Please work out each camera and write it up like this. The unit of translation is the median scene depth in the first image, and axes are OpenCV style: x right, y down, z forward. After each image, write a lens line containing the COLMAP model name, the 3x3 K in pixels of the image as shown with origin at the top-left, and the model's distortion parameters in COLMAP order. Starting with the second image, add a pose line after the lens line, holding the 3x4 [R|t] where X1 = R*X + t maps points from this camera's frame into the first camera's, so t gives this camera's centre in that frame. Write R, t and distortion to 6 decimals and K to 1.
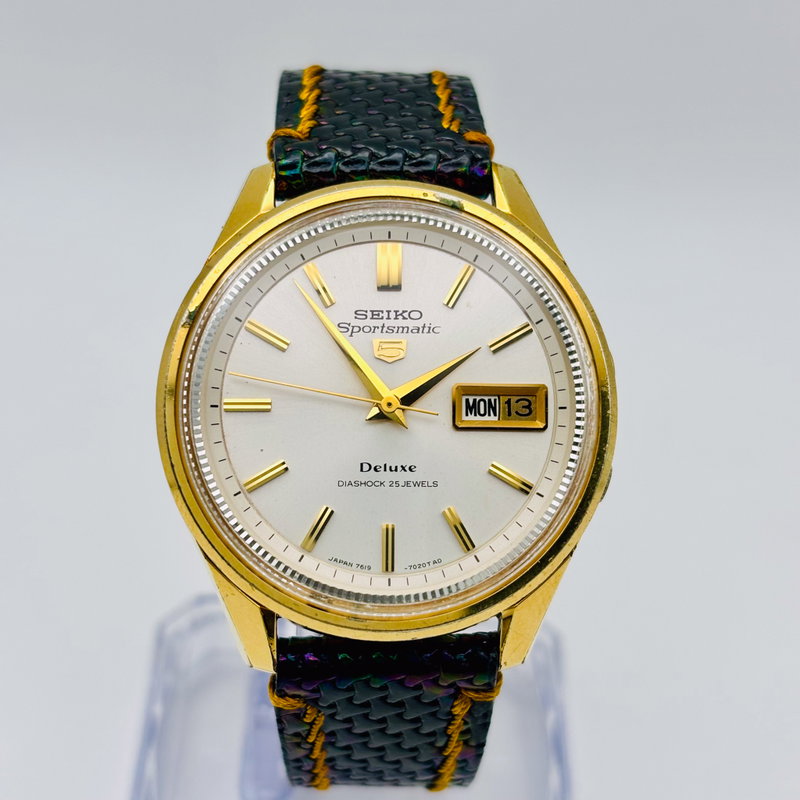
lens RADIAL K [[1610.2, 0, 355.9], [0, 1610.2, 400.2], [0, 0, 1]] dist [0.261949, 0.044859]
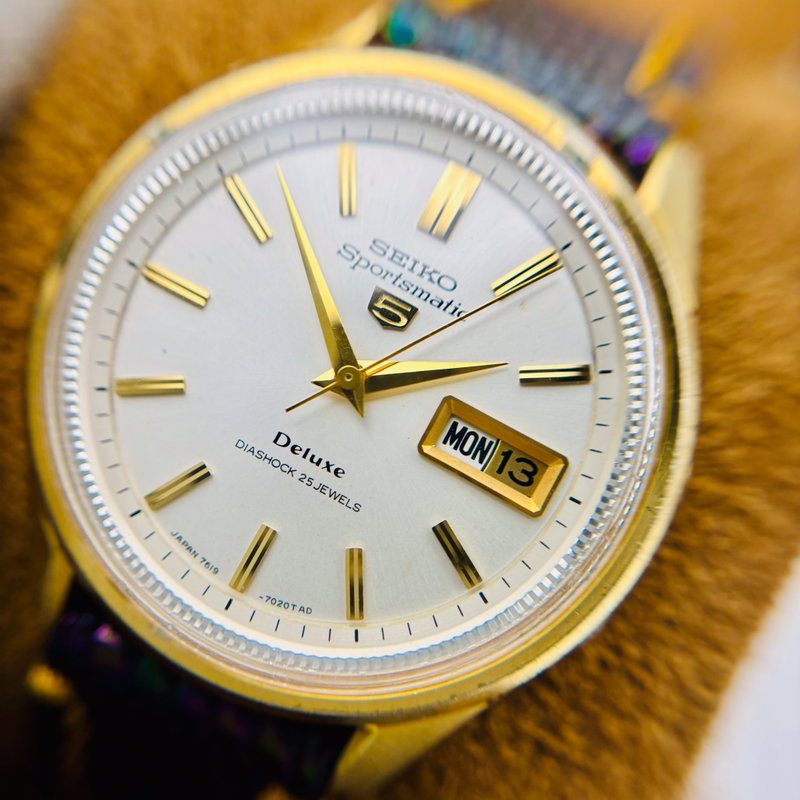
lens RADIAL K [[816.7, 0, 383.1], [0, 816.7, 401.5], [0, 0, 1]] dist [0.451688, -0.002573]
pose [[0.874321, 0.466442, -0.134141, 0.085088], [-0.463805, 0.884397, 0.052225, -0.012971], [0.142994, 0.016554, 0.989585, 0.639869]]
